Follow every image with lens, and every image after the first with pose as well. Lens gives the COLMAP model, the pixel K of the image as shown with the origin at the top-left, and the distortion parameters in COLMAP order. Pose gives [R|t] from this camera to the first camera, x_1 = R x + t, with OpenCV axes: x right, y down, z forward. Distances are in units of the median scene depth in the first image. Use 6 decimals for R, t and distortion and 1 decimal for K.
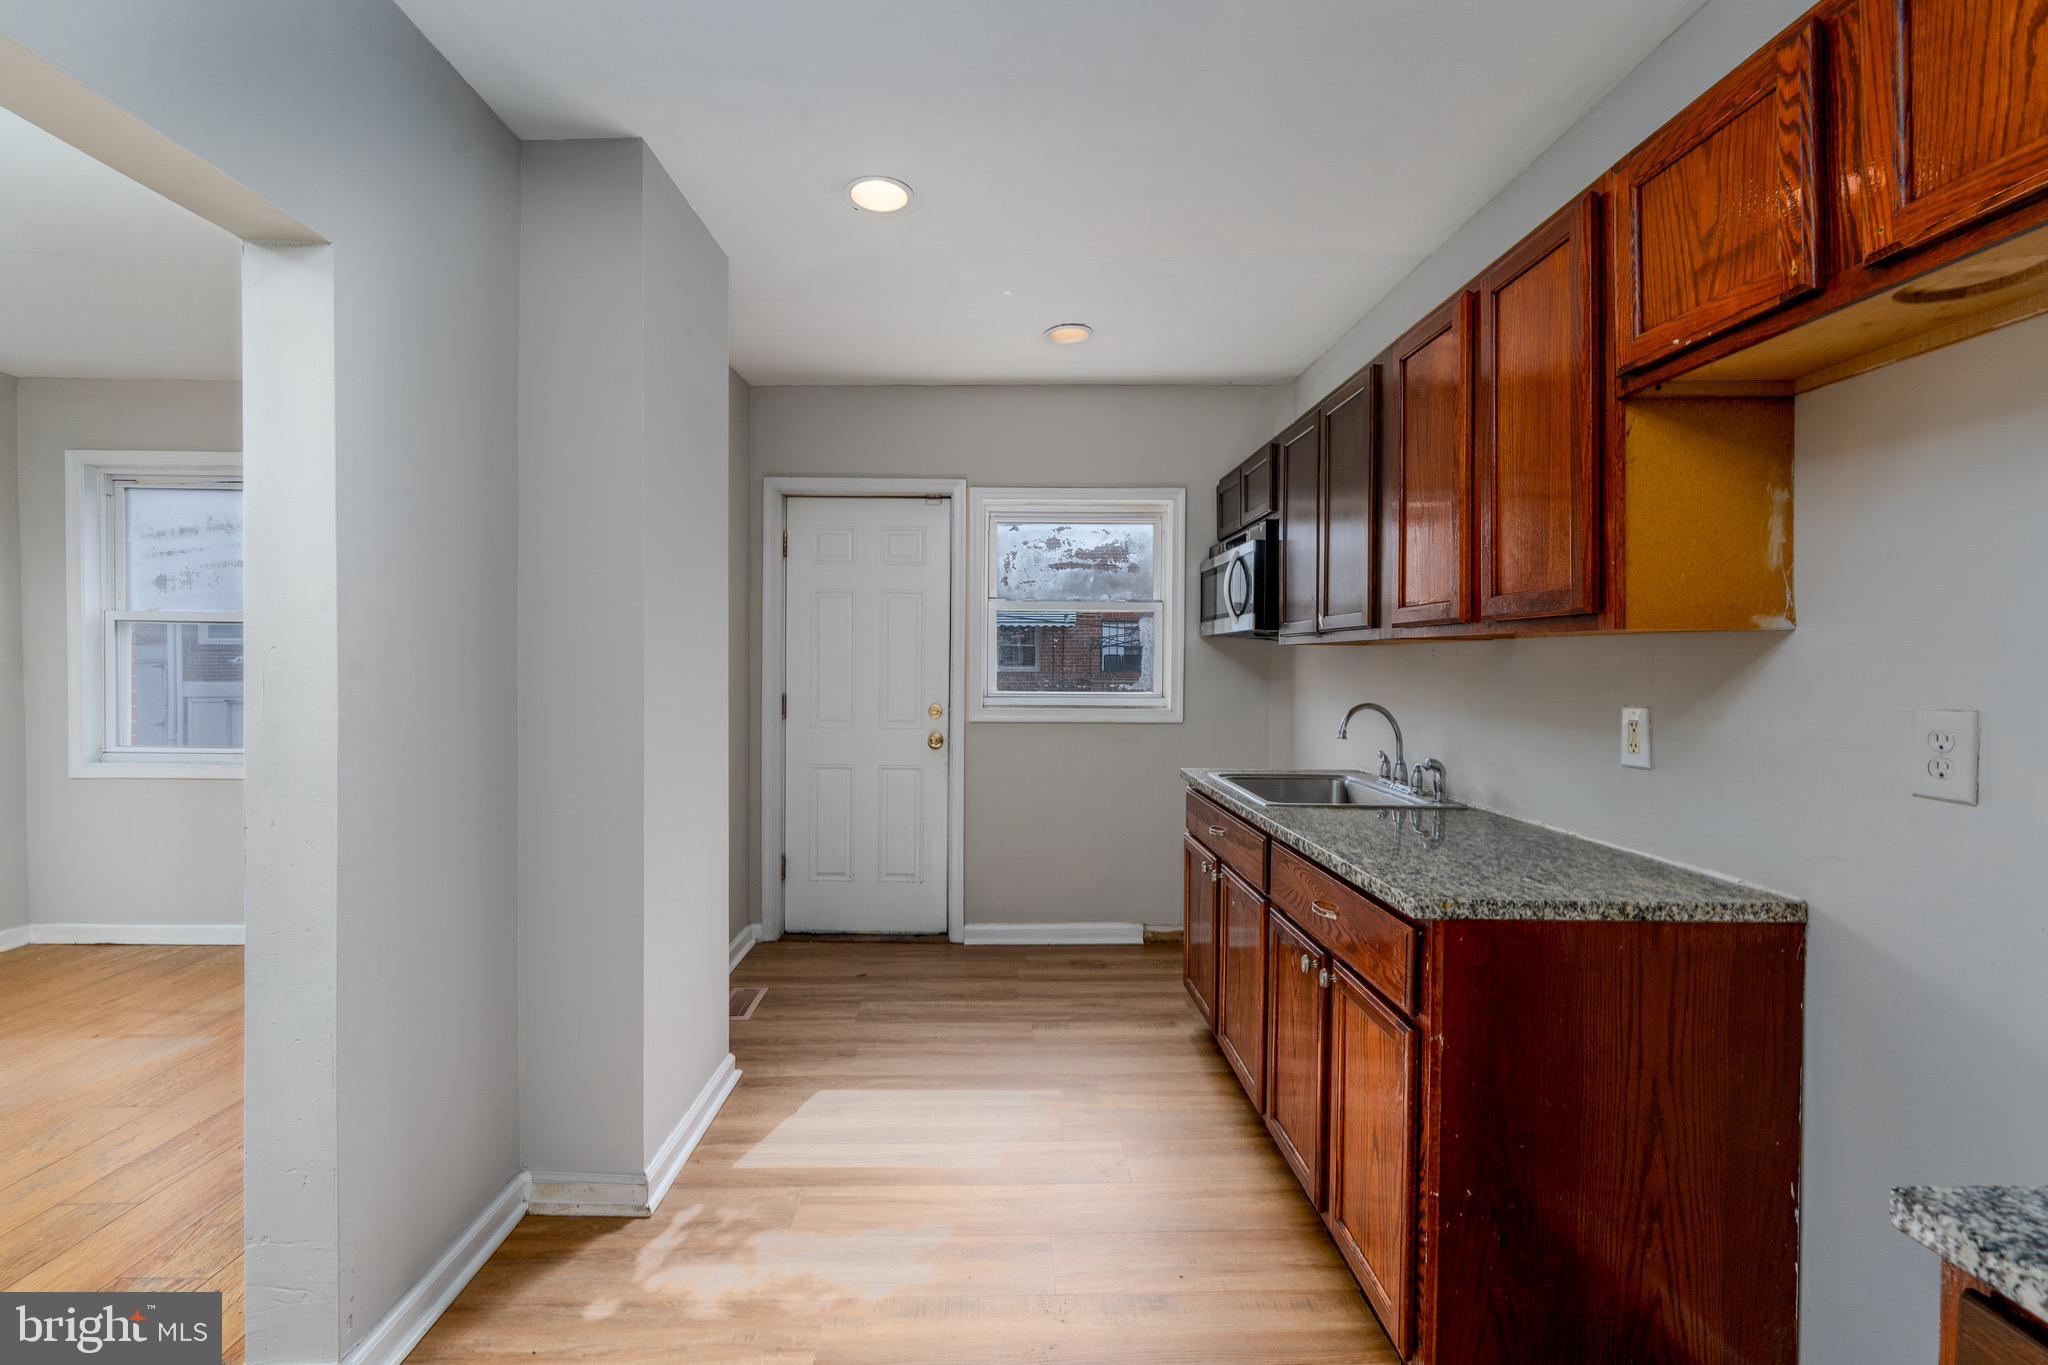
lens RADIAL K [[850.7, 0, 1020.1], [0, 850.7, 667.8], [0, 0, 1]] dist [0.003188, -0.002071]
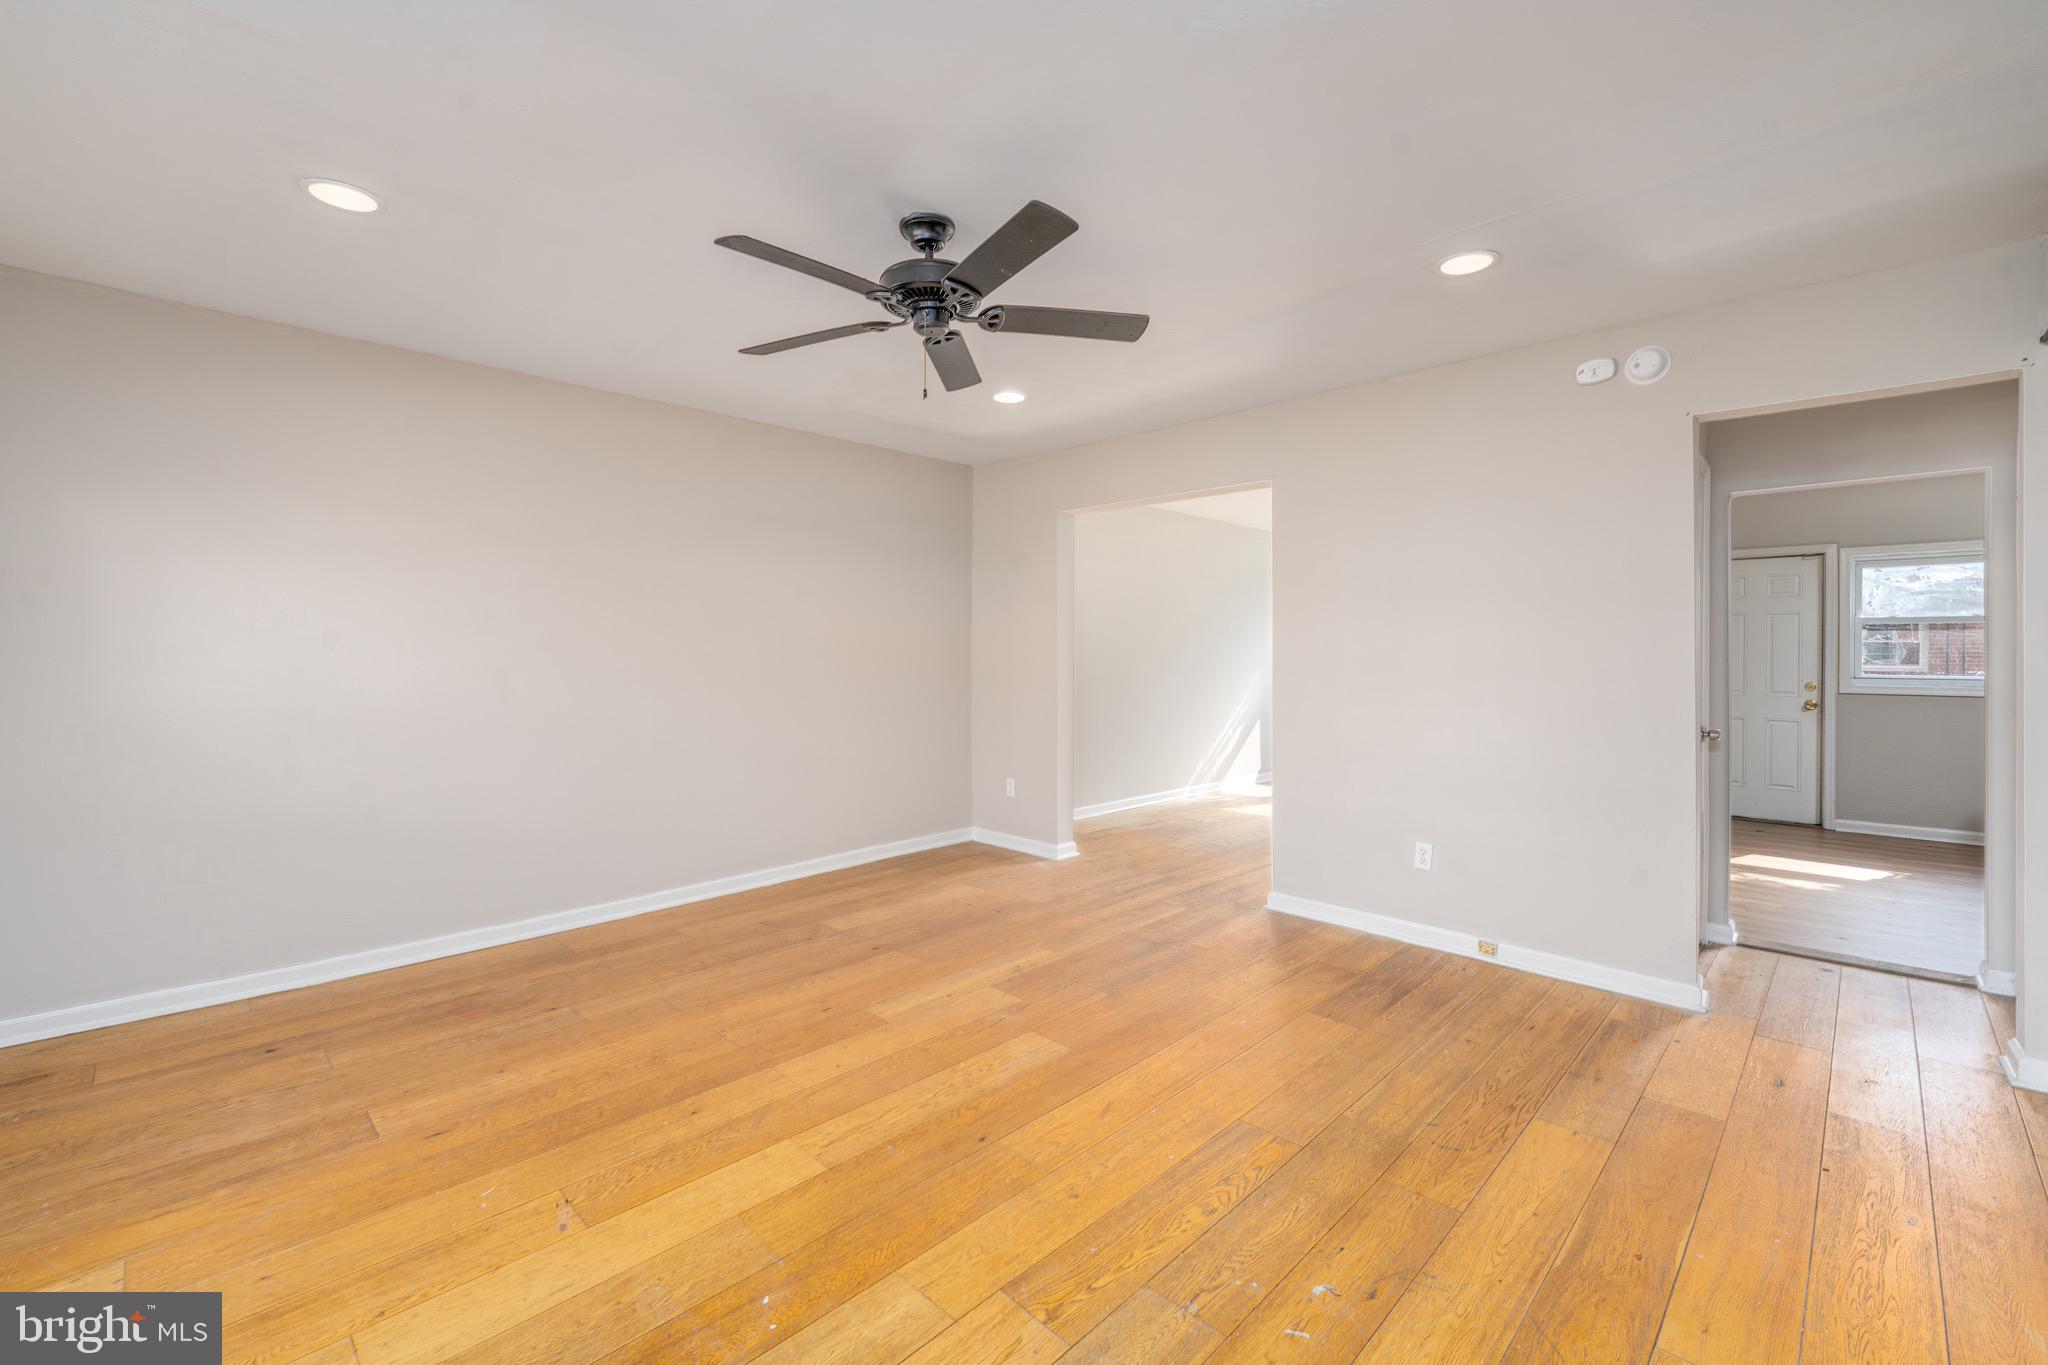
lens RADIAL K [[850.7, 0, 999.8], [0, 850.7, 654.7], [0, 0, 1]] dist [0.003188, -0.002071]
pose [[0.697422, -0.004546, -0.716646, -0.012212], [-0.003942, 0.999940, -0.010179, 0.014293], [0.716650, 0.009925, 0.697363, -1.319888]]
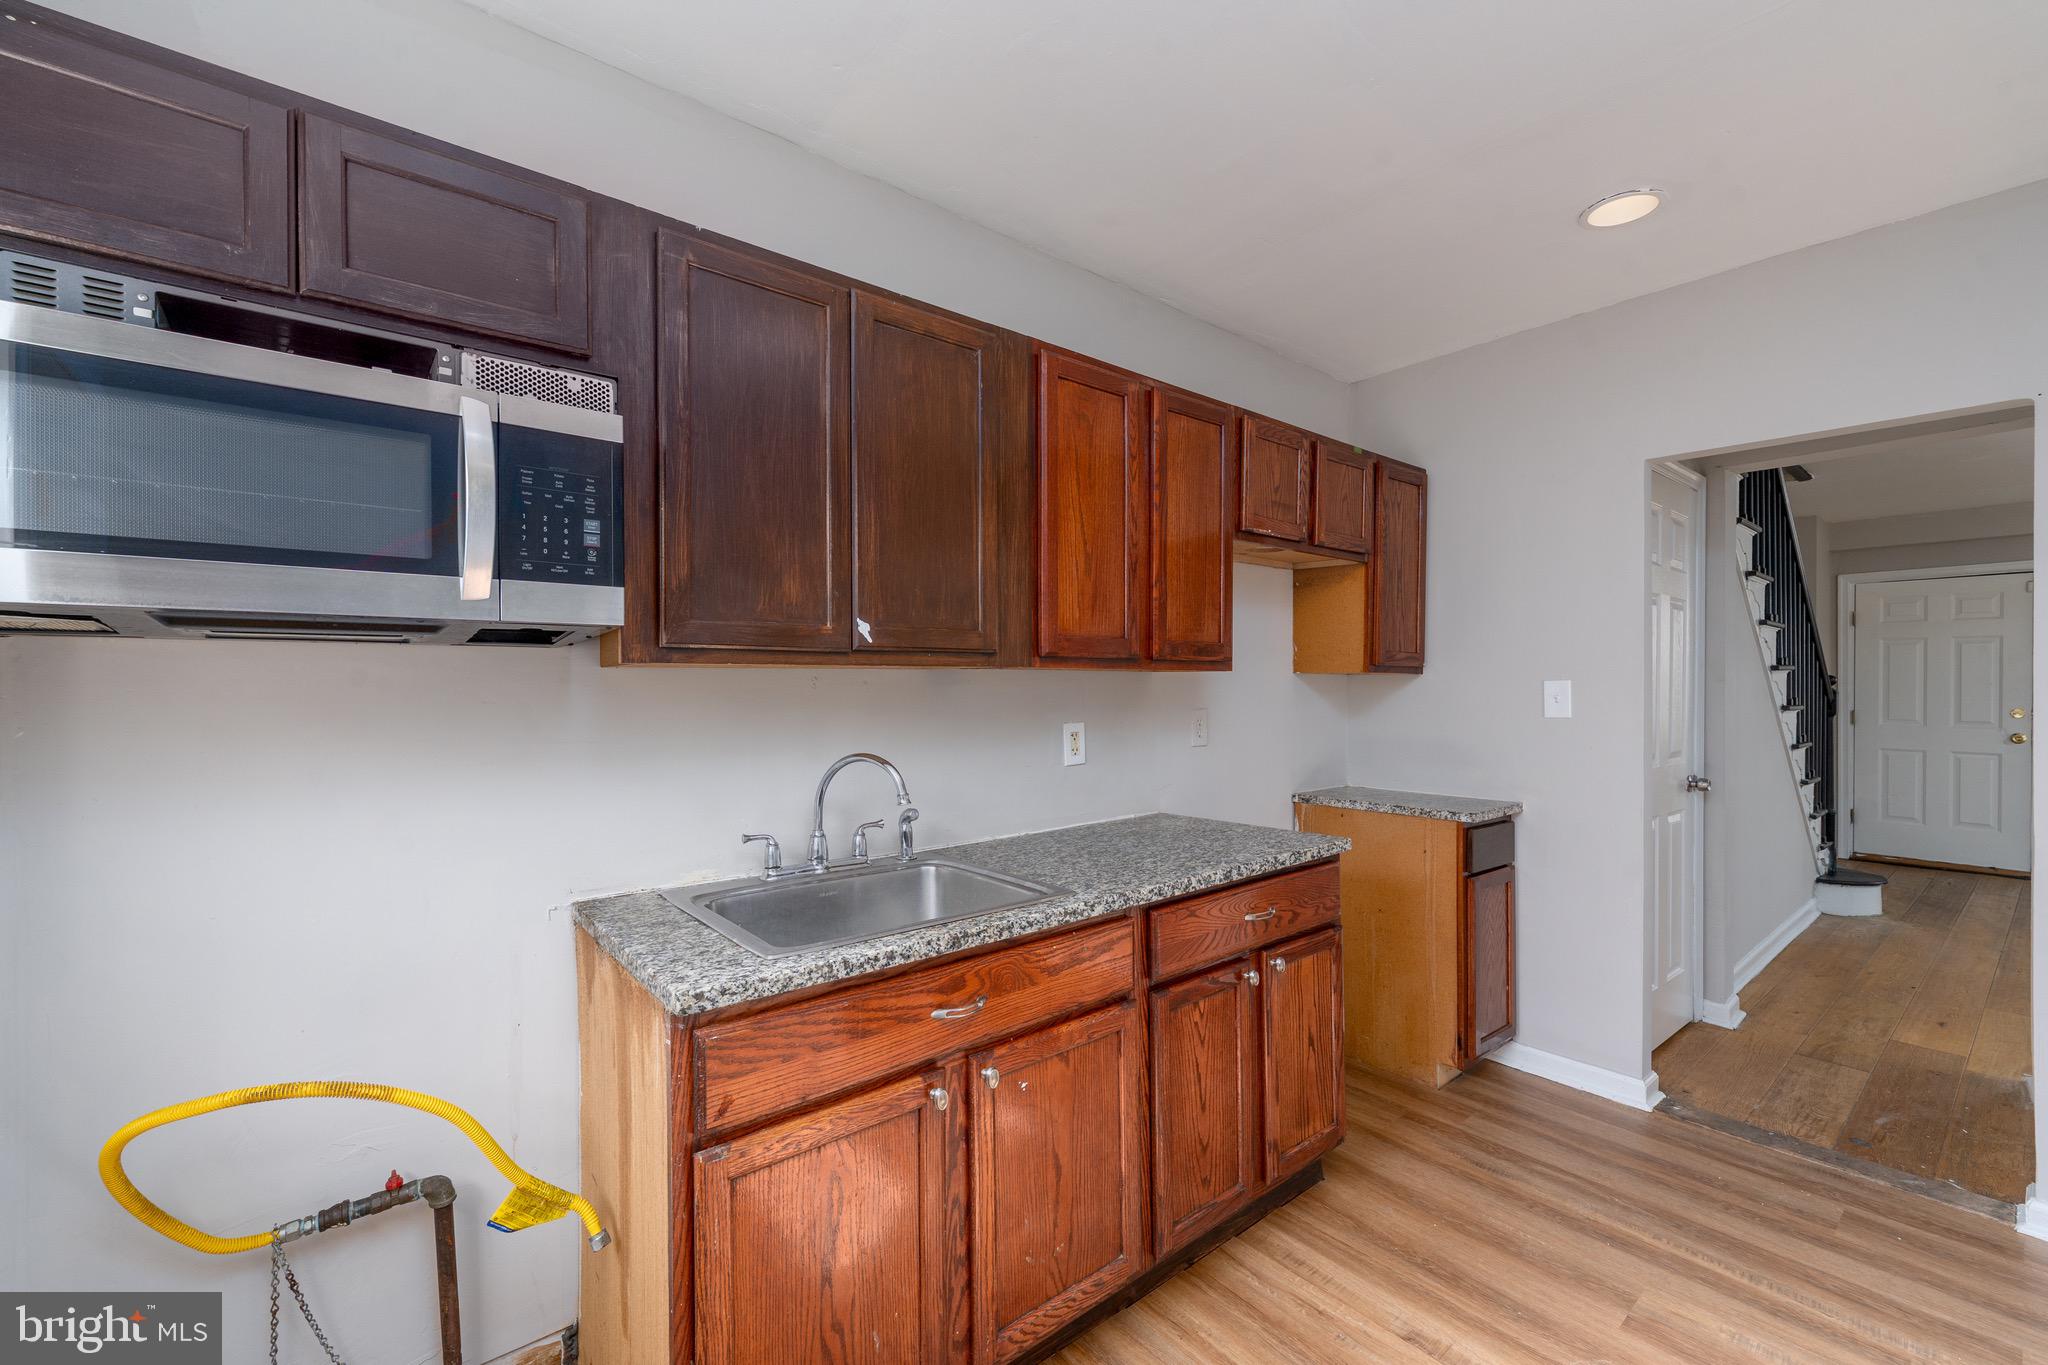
lens RADIAL K [[850.7, 0, 1022.5], [0, 850.7, 686.4], [0, 0, 1]] dist [0.003188, -0.002071]
pose [[-0.614168, -0.004606, 0.789162, -0.155916], [0.008102, 0.999893, 0.012141, -0.014253], [-0.789134, 0.013850, -0.614065, 0.909972]]
